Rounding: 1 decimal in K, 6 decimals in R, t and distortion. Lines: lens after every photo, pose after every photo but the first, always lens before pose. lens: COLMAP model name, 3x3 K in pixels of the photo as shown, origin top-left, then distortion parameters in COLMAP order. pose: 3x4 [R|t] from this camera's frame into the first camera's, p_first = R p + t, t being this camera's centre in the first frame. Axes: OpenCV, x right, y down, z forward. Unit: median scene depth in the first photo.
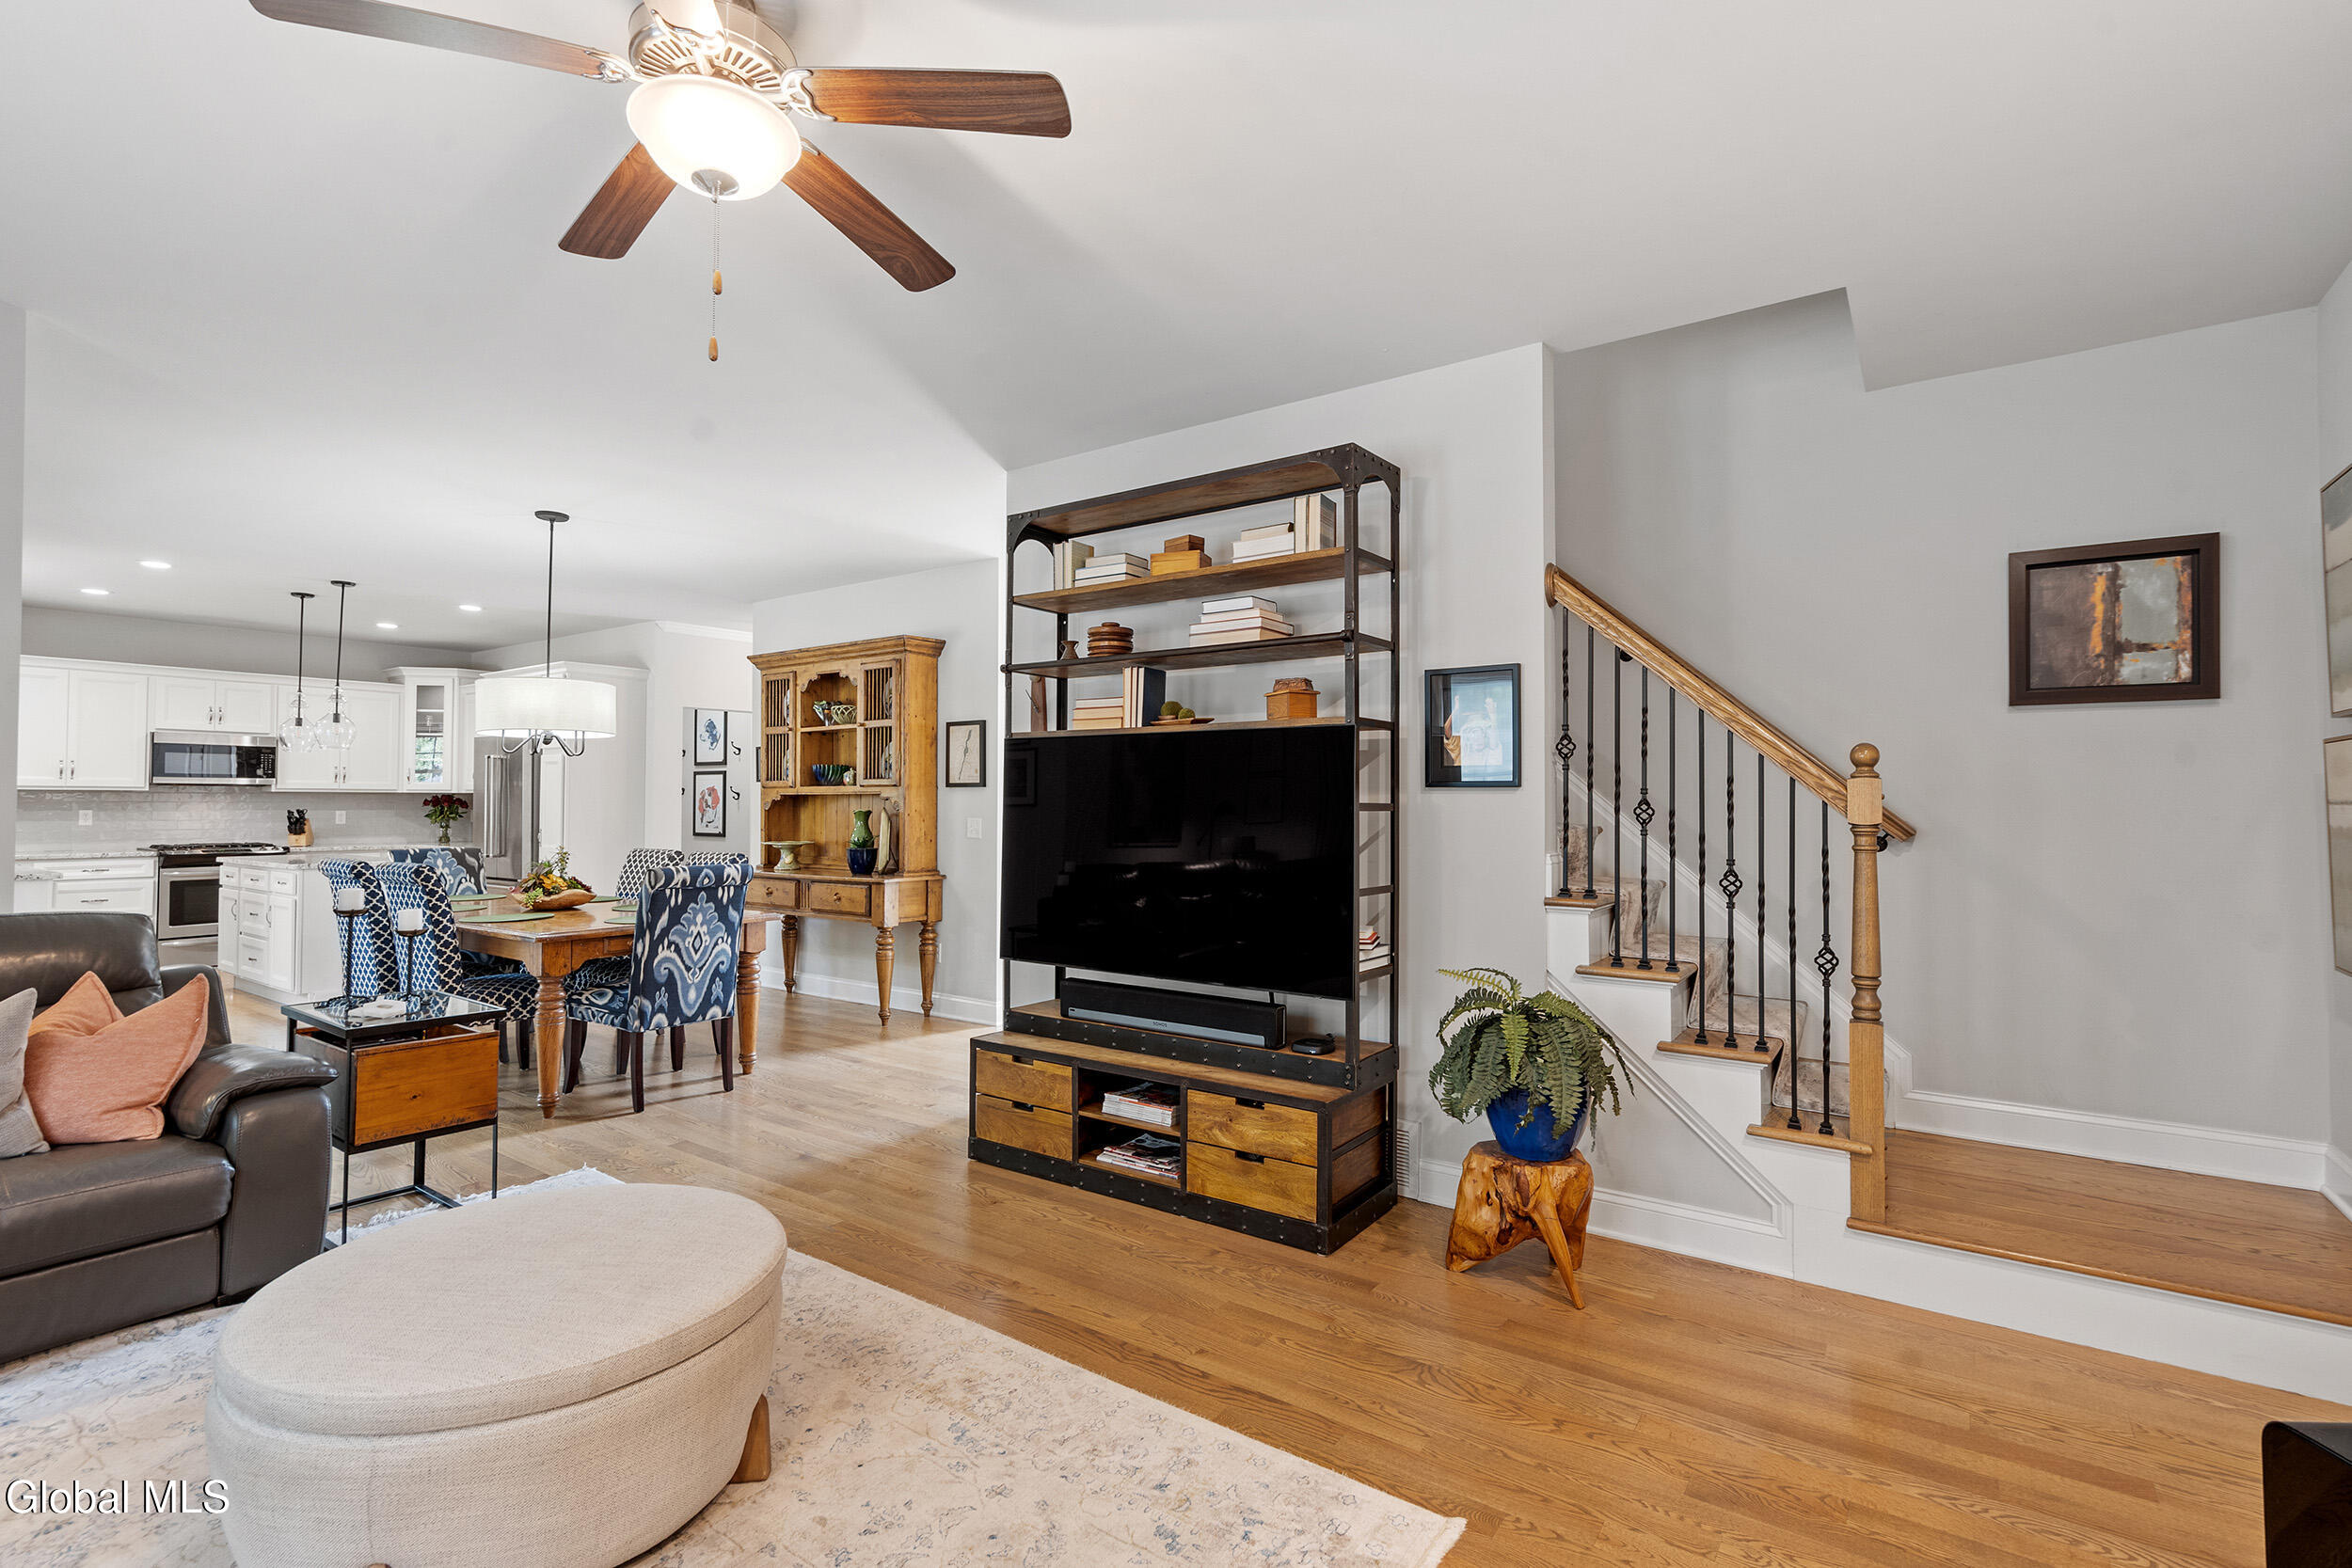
lens RADIAL K [[1116.6, 0, 1176.8], [0, 1116.6, 772.2], [0, 0, 1]] dist [-0.008090, 0.002716]
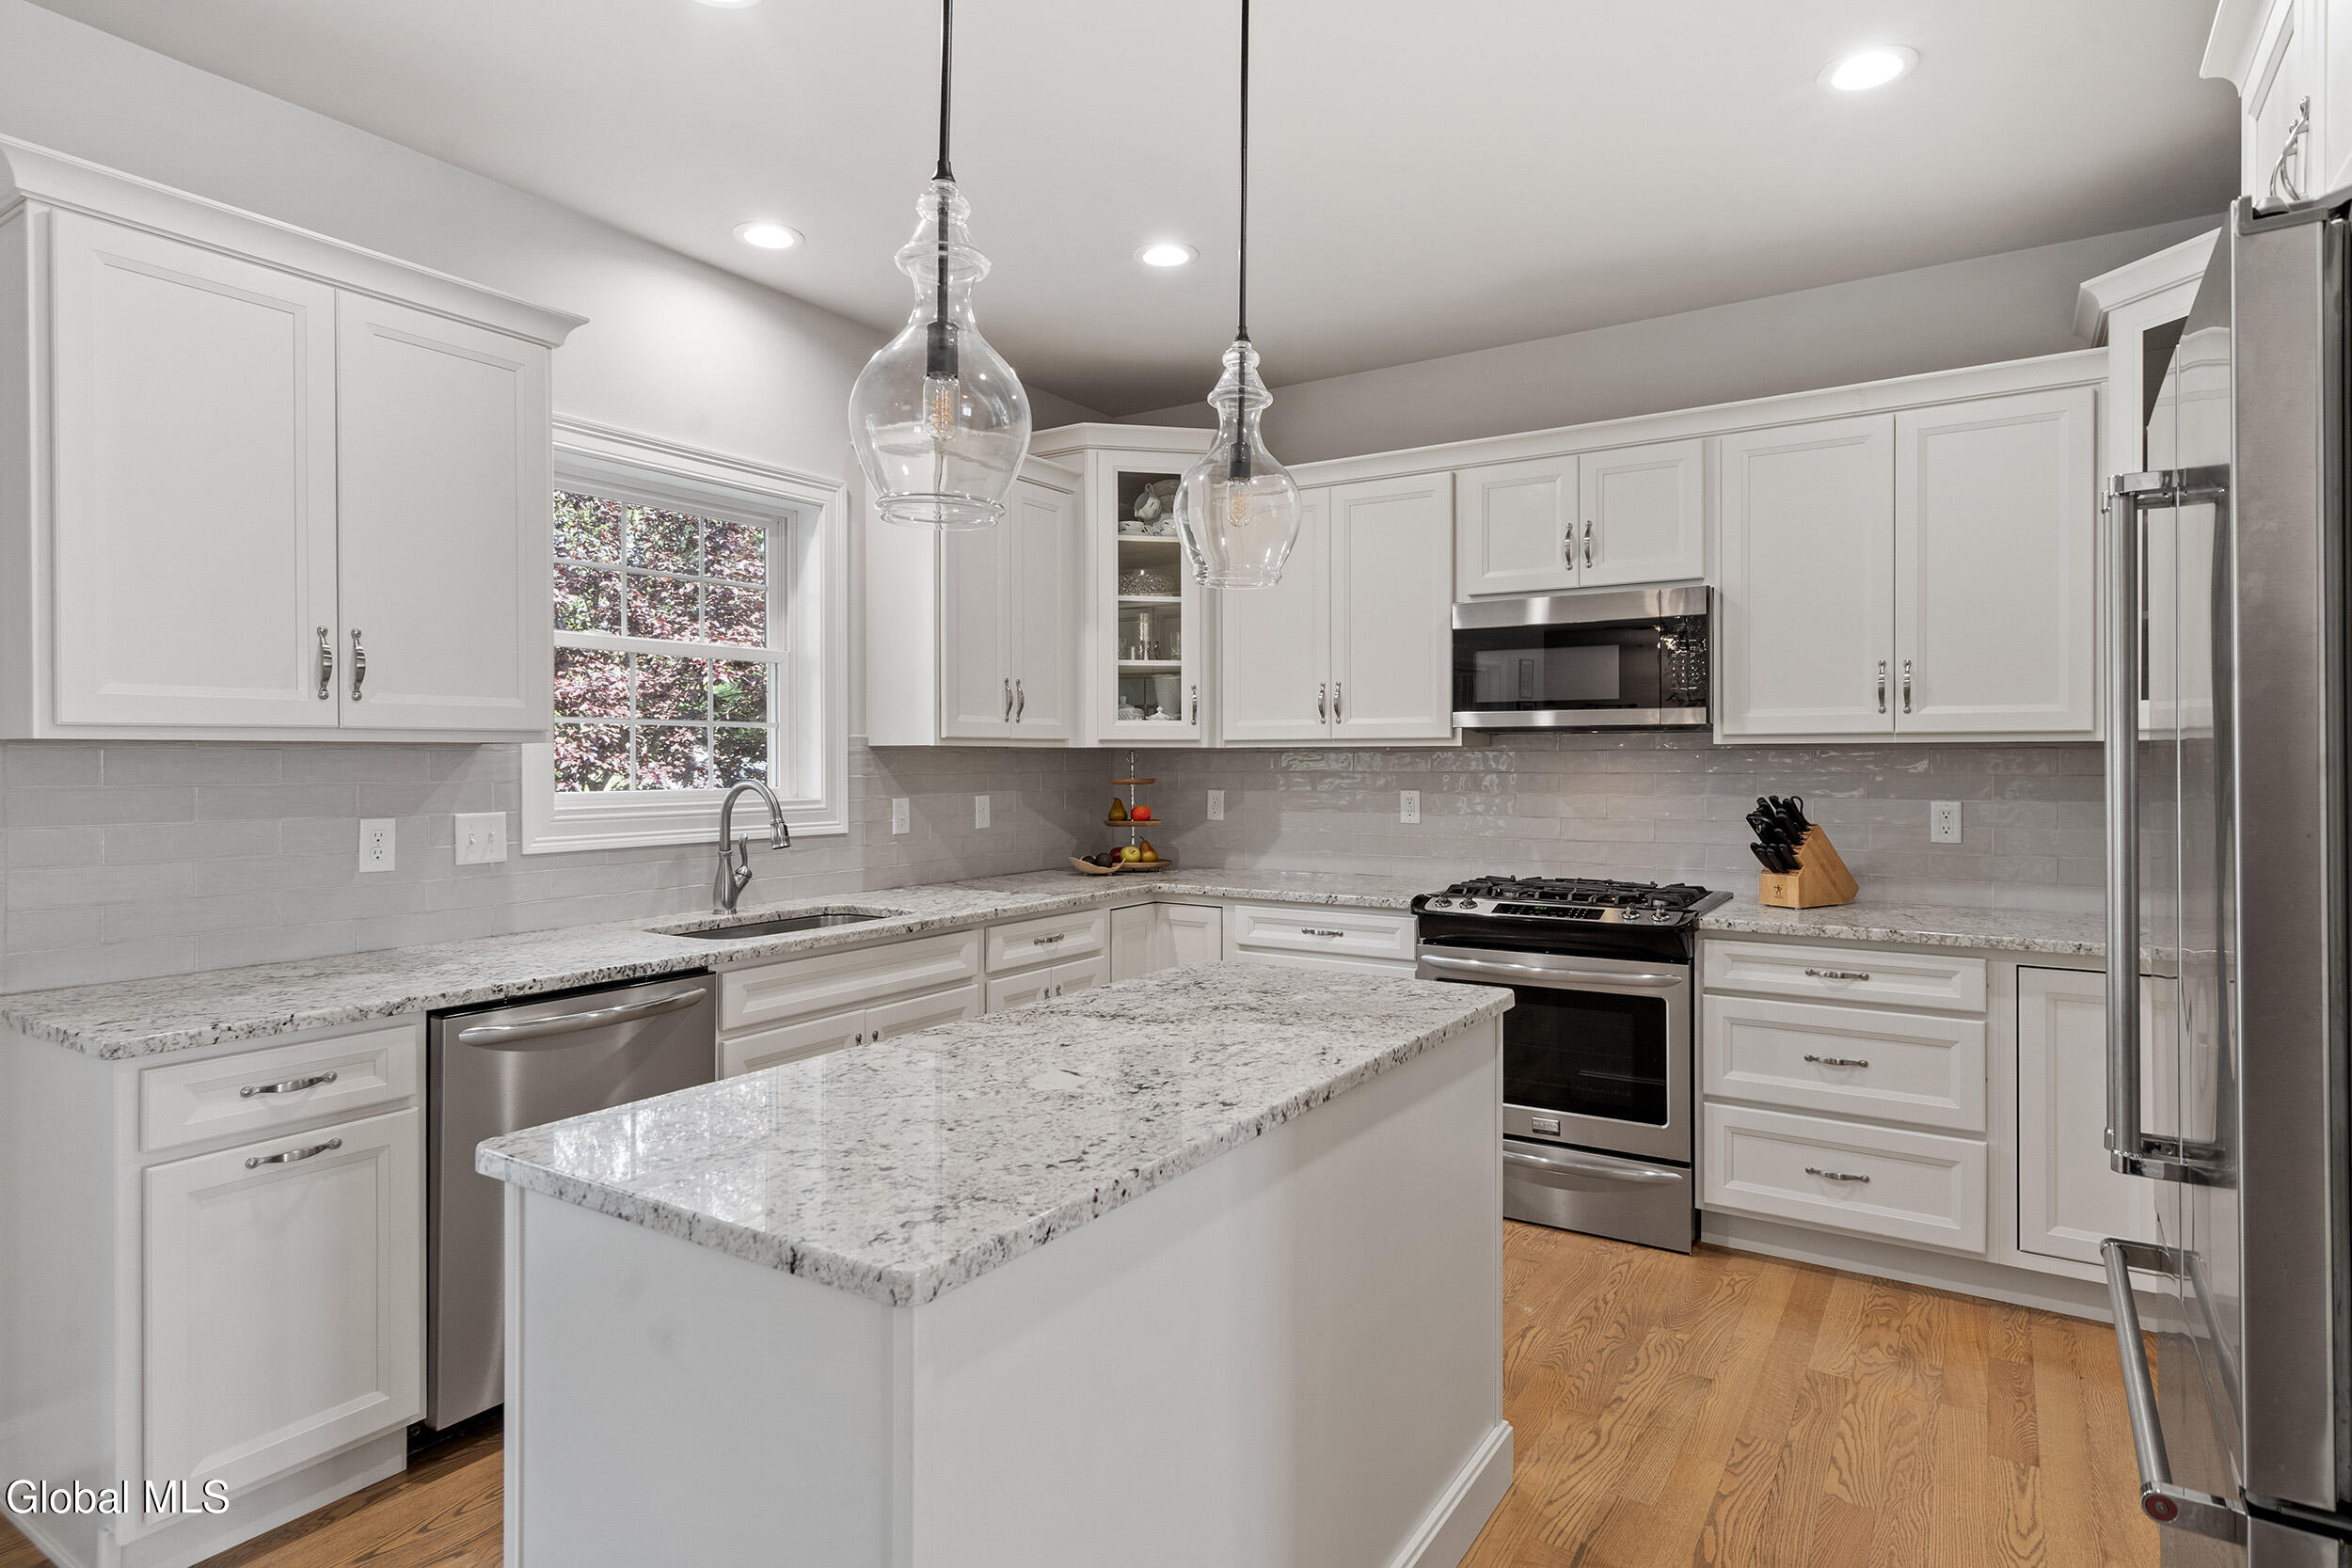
lens RADIAL K [[1267.3, 0, 1165.0], [0, 1267.3, 767.5], [0, 0, 1]] dist [0.003564, -0.002370]
pose [[0.046772, 0.002594, -0.998902, -0.796980], [0.031810, 0.999486, 0.004085, 0.033166], [0.998399, -0.031966, 0.046665, 1.528661]]
